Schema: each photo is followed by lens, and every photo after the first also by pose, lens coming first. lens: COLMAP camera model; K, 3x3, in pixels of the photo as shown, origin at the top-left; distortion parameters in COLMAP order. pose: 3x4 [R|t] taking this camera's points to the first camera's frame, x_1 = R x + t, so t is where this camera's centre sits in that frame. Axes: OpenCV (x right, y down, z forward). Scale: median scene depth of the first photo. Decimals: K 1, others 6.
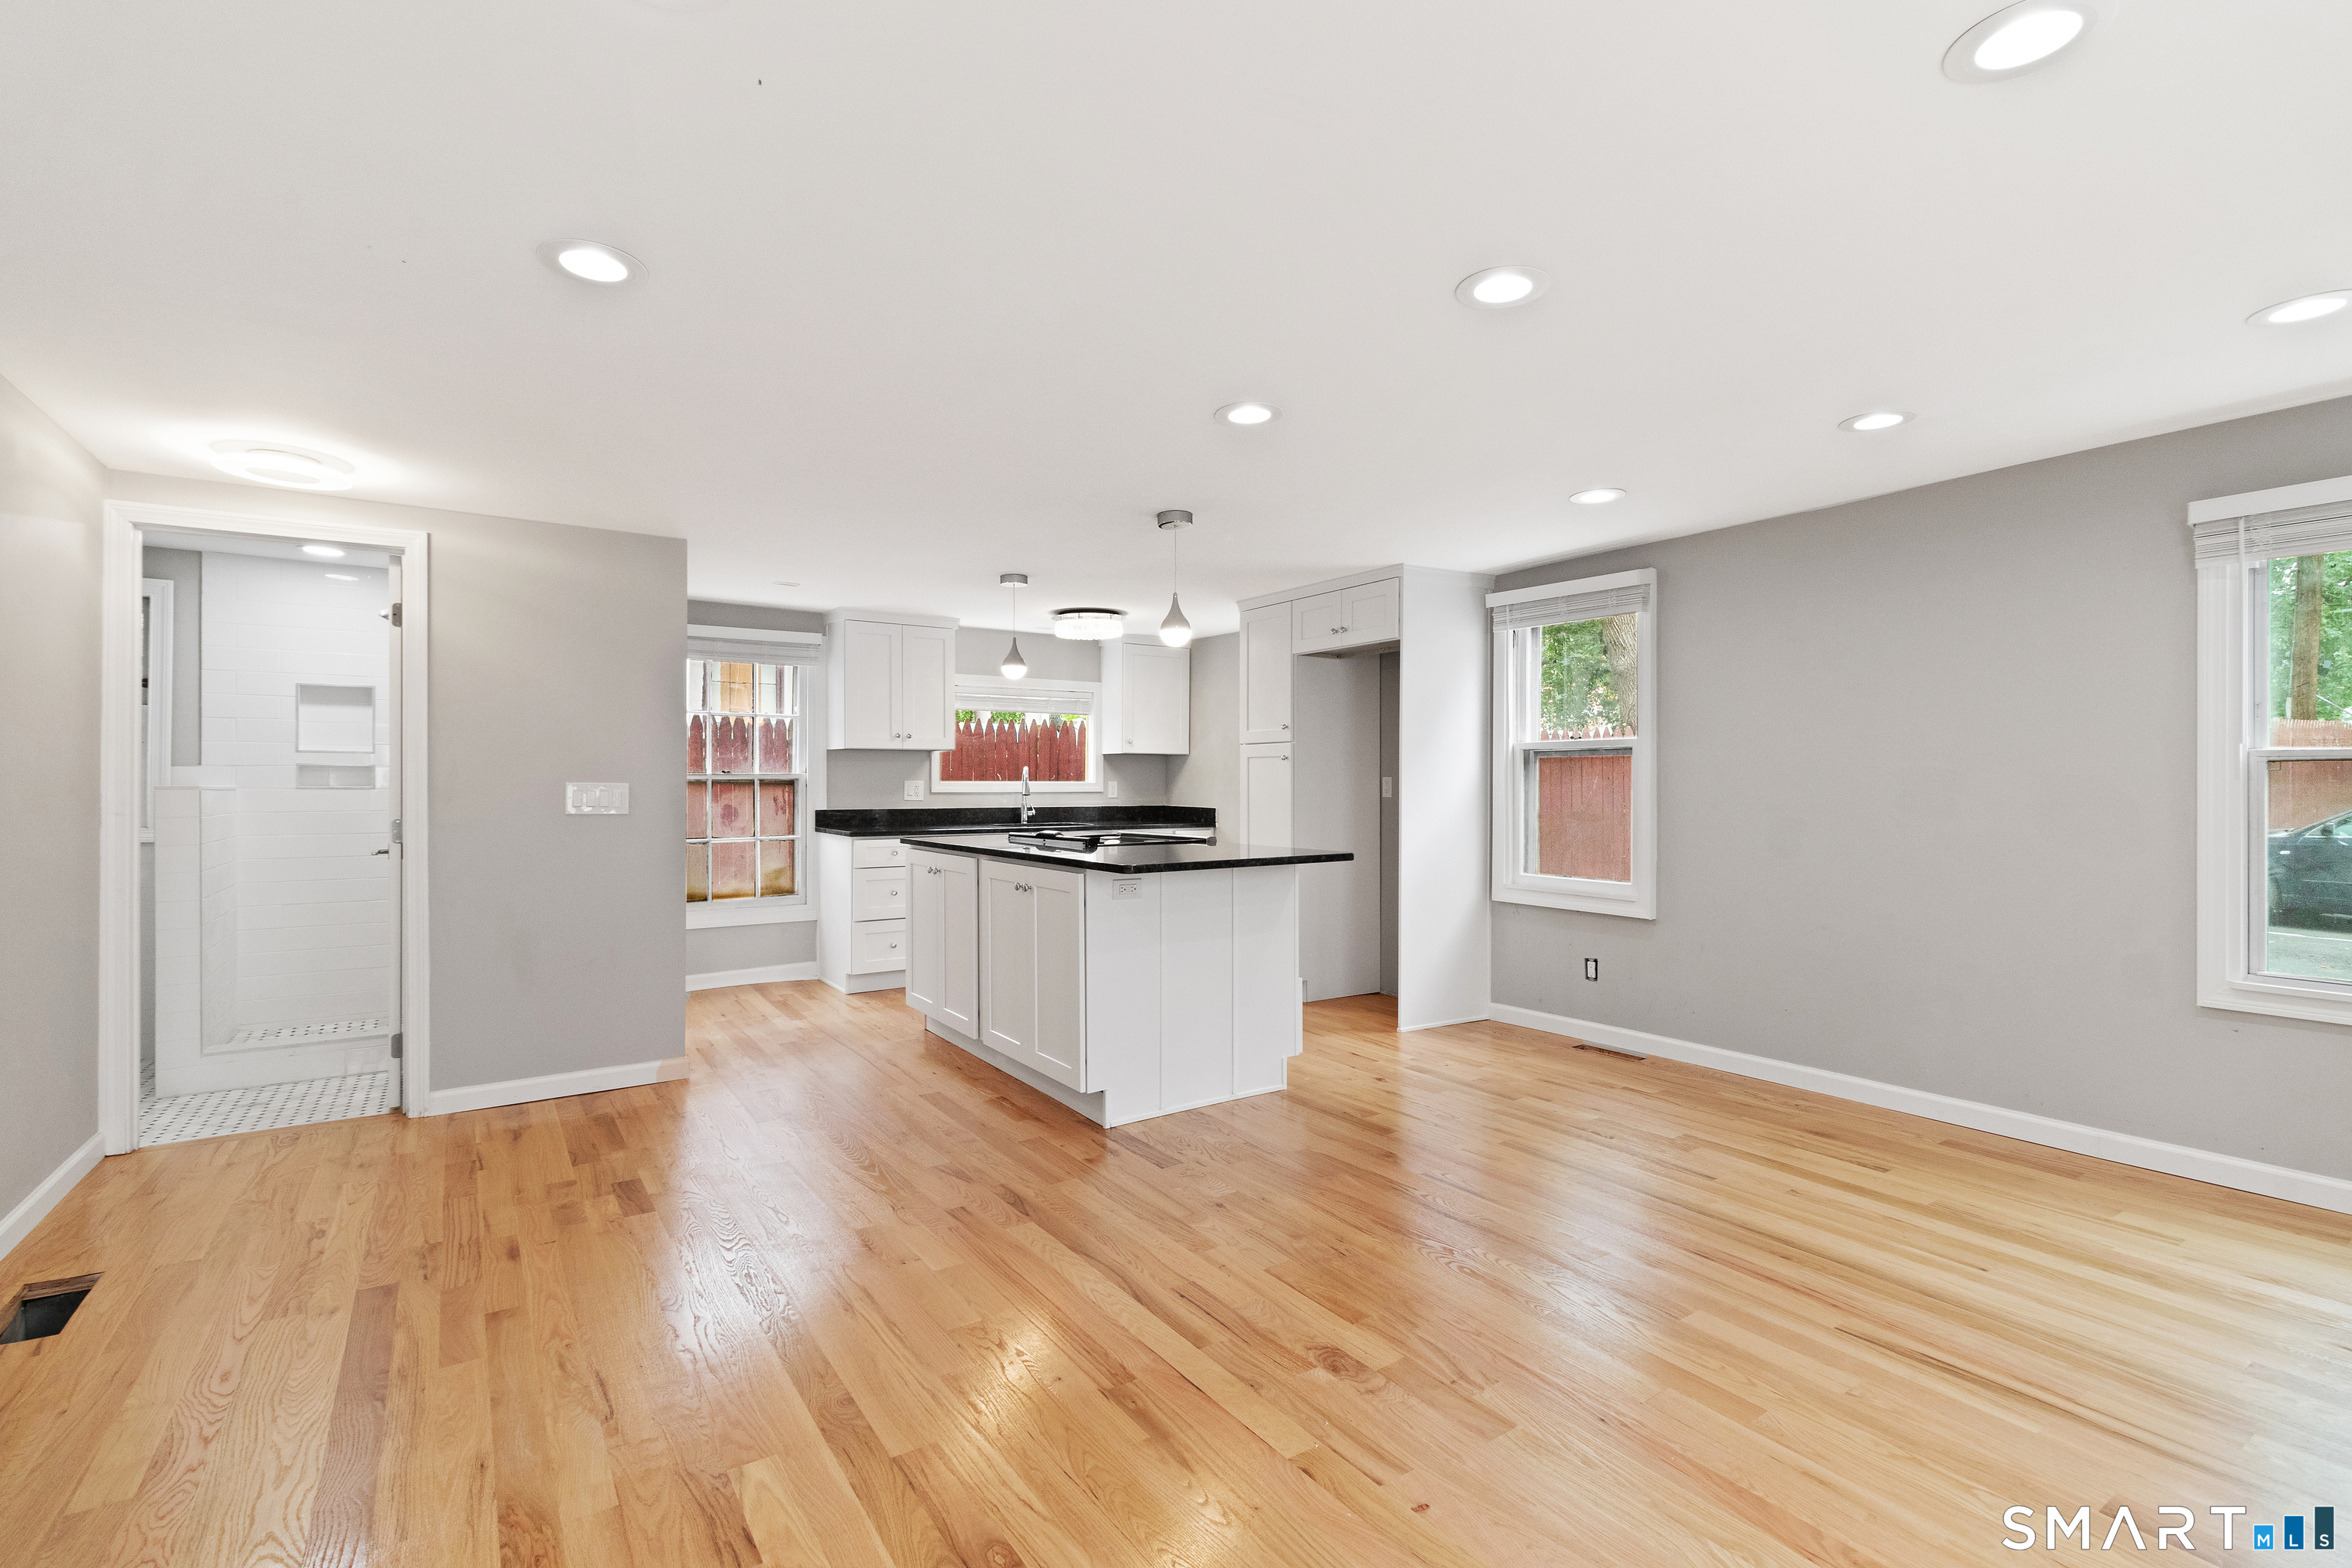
lens RADIAL K [[1079.9, 0, 1180.5], [0, 1079.9, 769.9], [0, 0, 1]] dist [0.000558, 0.000256]
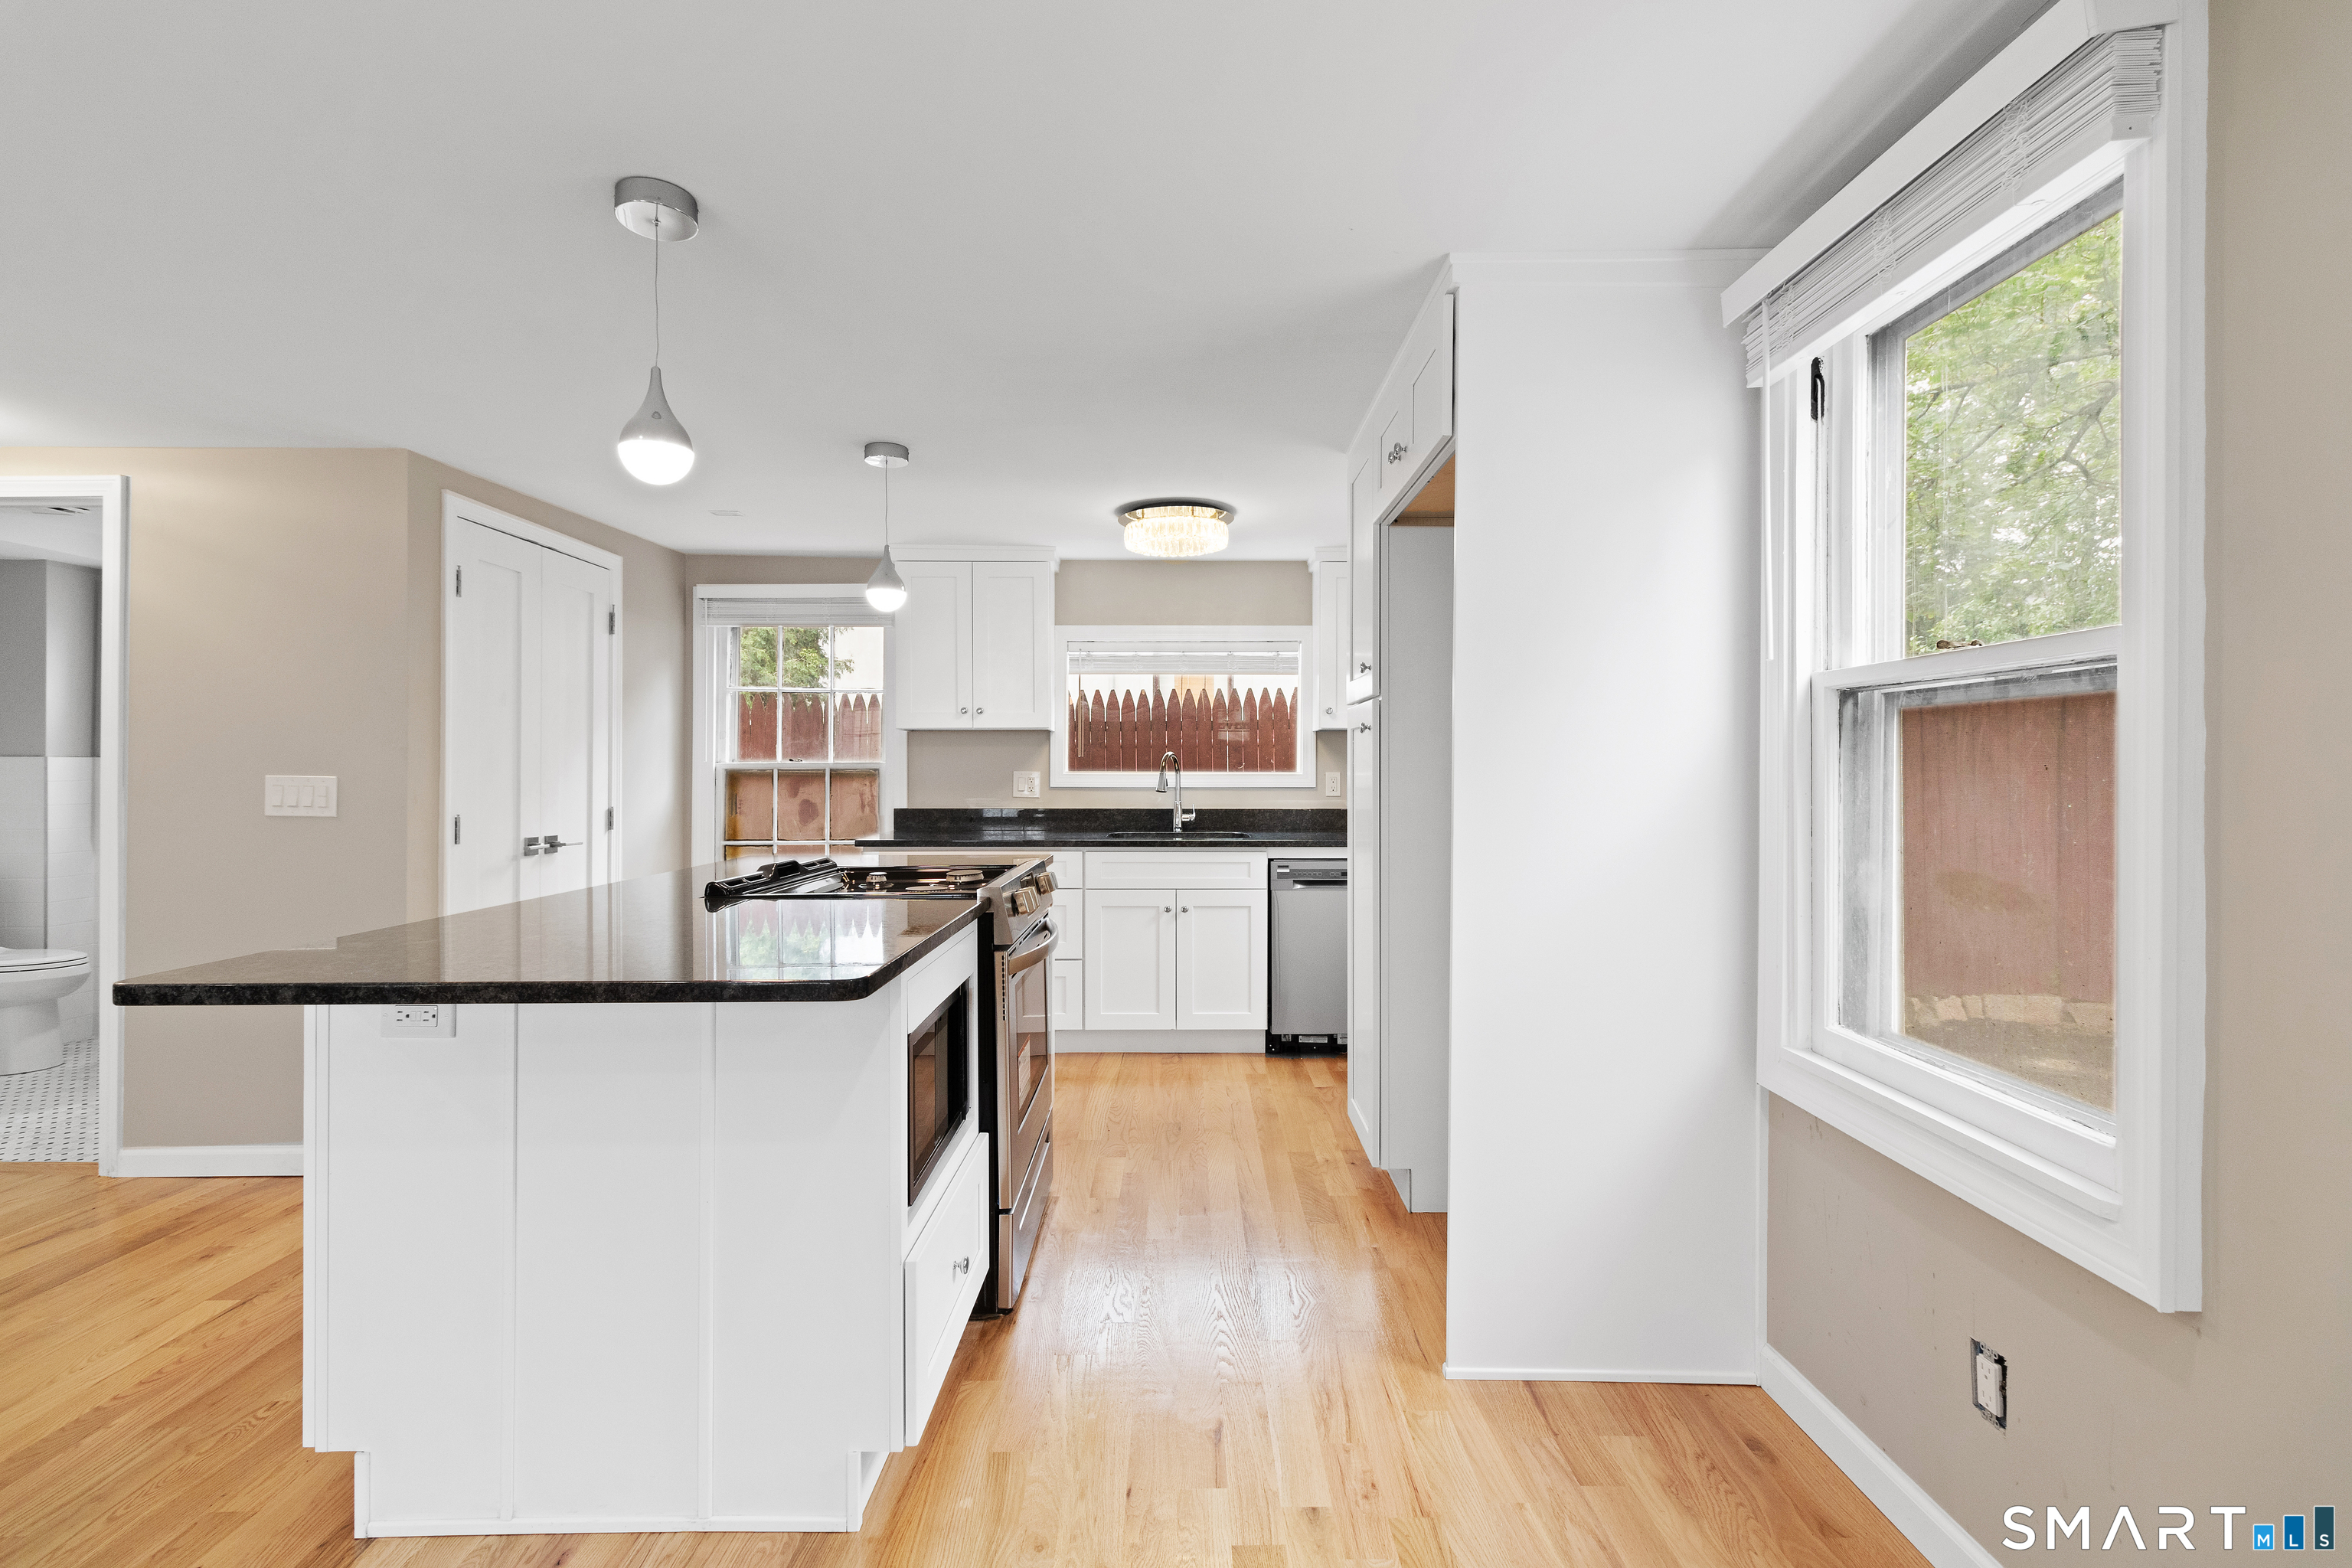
lens RADIAL K [[1079.9, 0, 1180.5], [0, 1079.9, 769.9], [0, 0, 1]] dist [0.000558, 0.000256]
pose [[0.833728, -0.000438, -0.552176, 0.278688], [0.006373, 0.999941, 0.008829, 0.003575], [0.552139, -0.010879, 0.833681, 0.478986]]
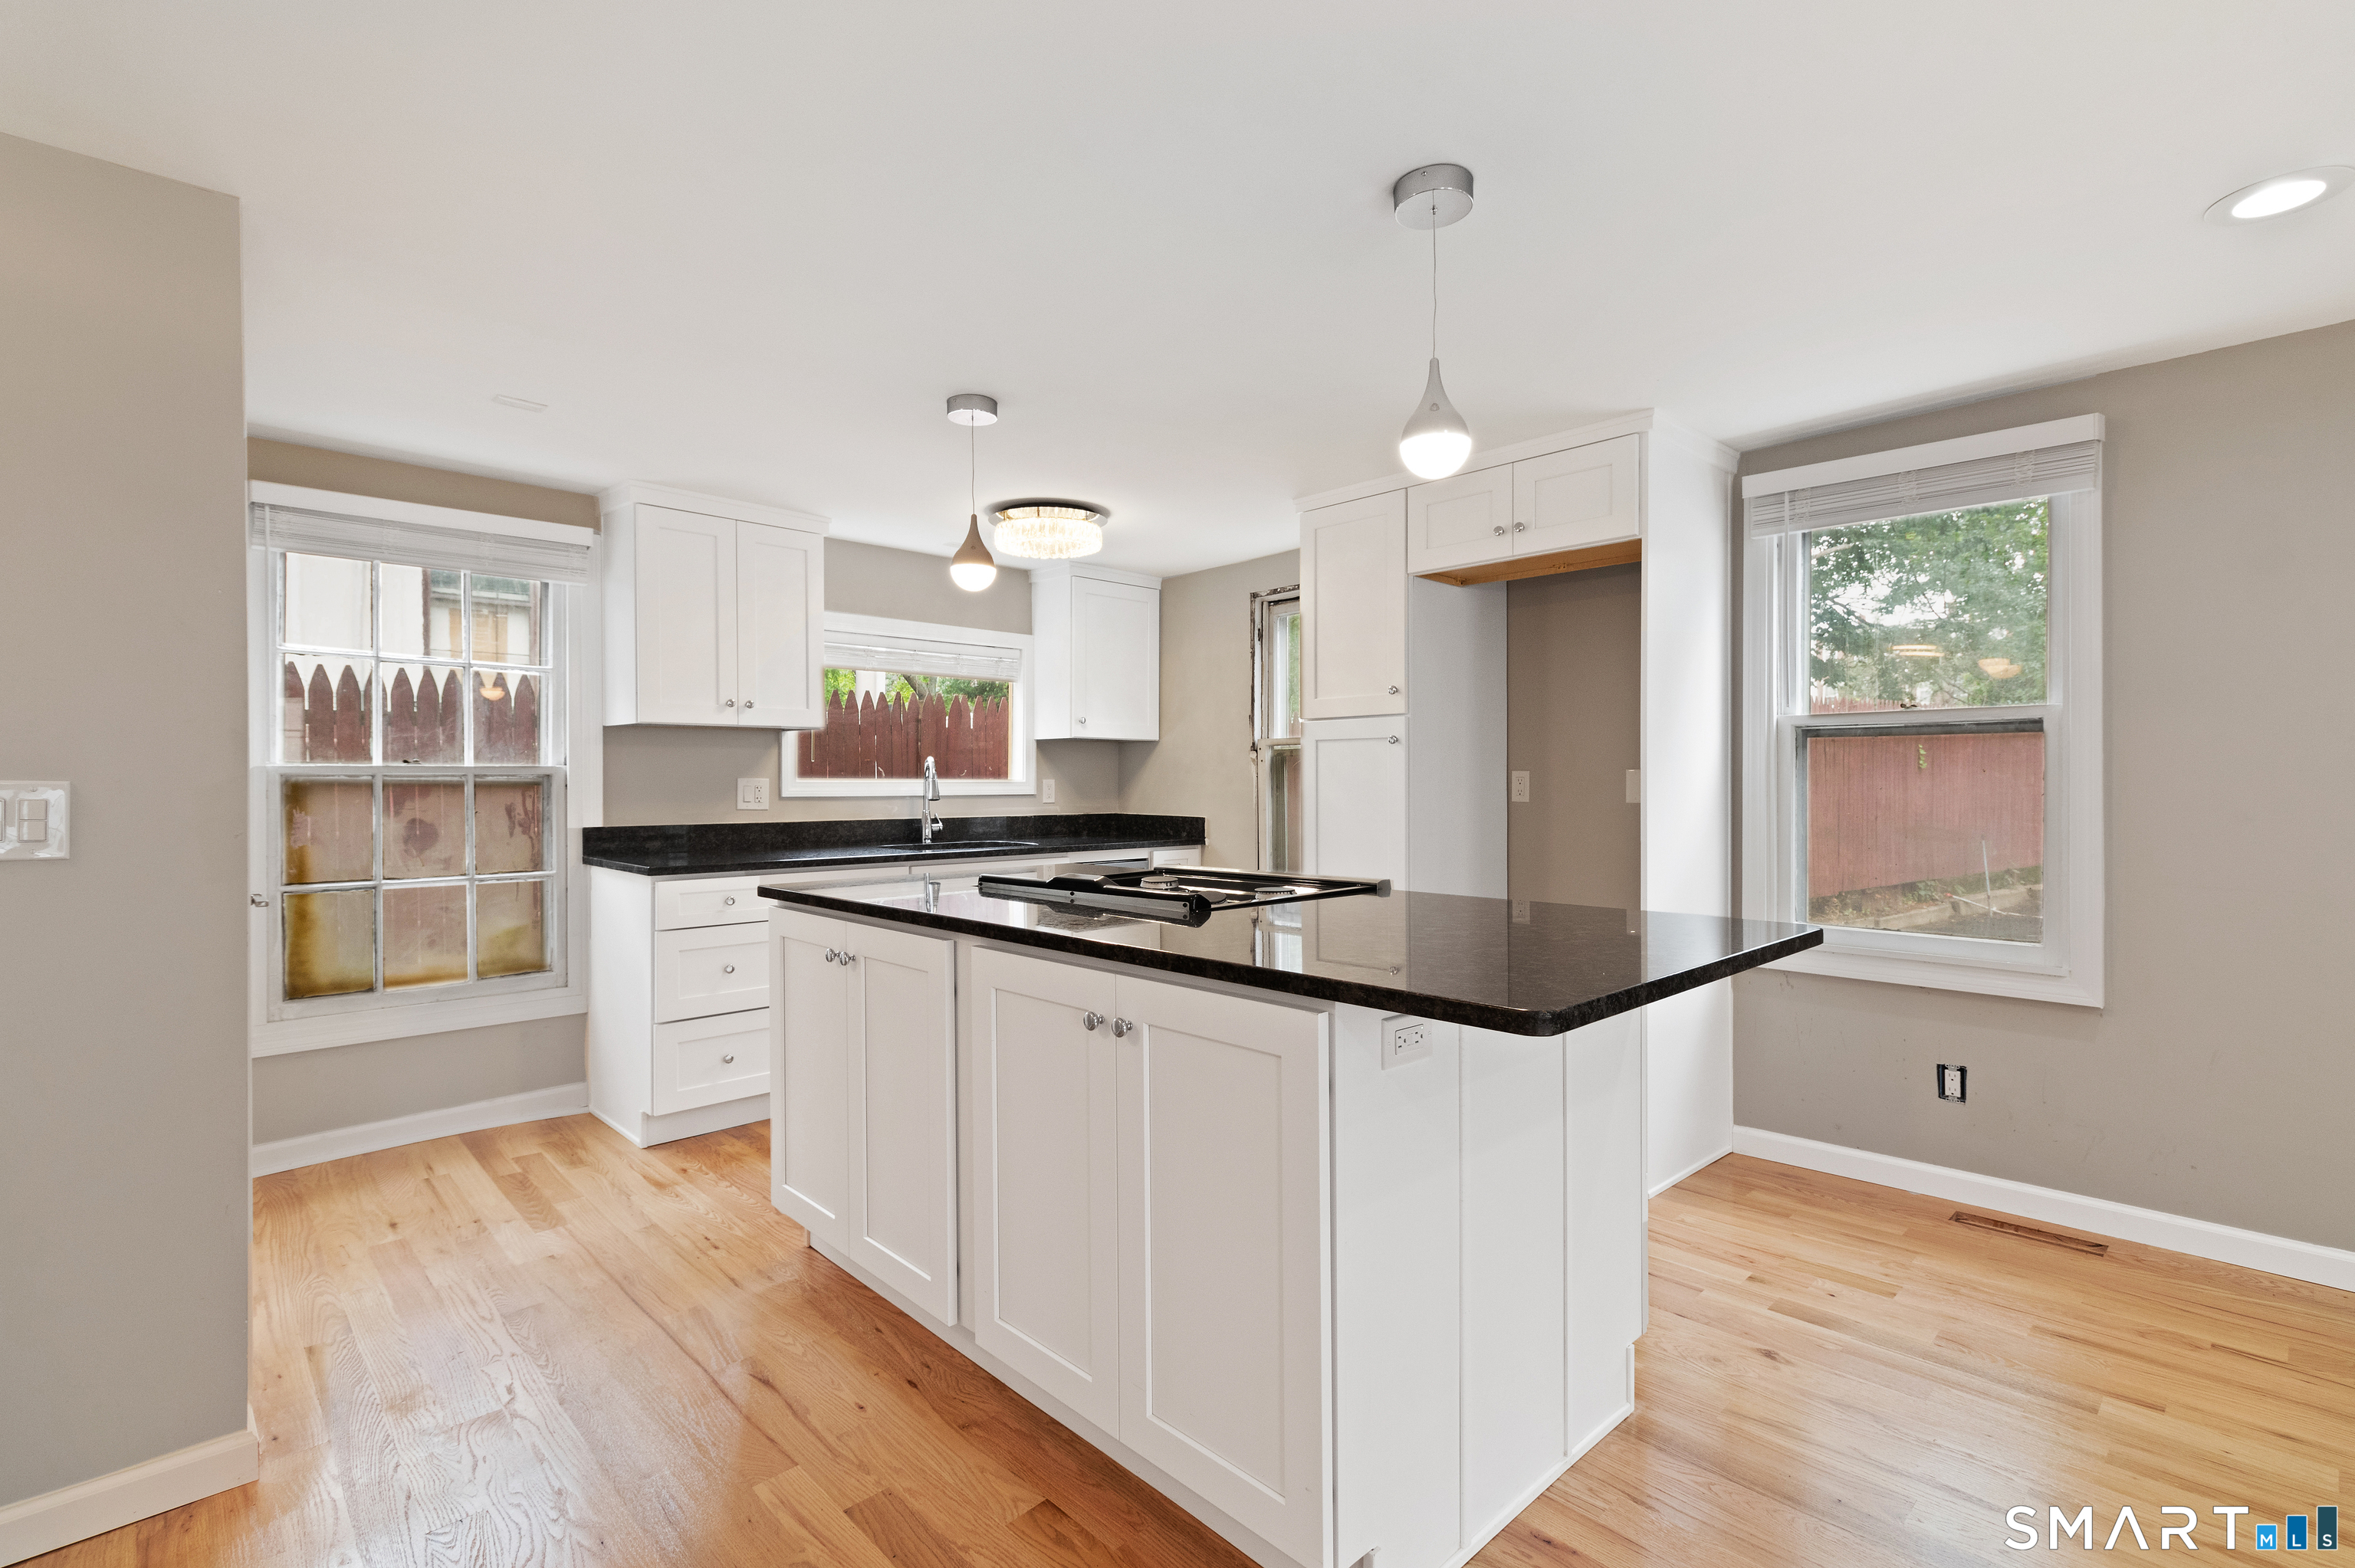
lens RADIAL K [[1095.1, 0, 1186.1], [0, 1095.1, 782.8], [0, 0, 1]] dist [0.001696, 0.000305]
pose [[0.984656, -0.002166, 0.174495, -0.120751], [-0.000043, 0.999920, 0.012653, 0.005223], [-0.174509, -0.012466, 0.984577, 0.362739]]
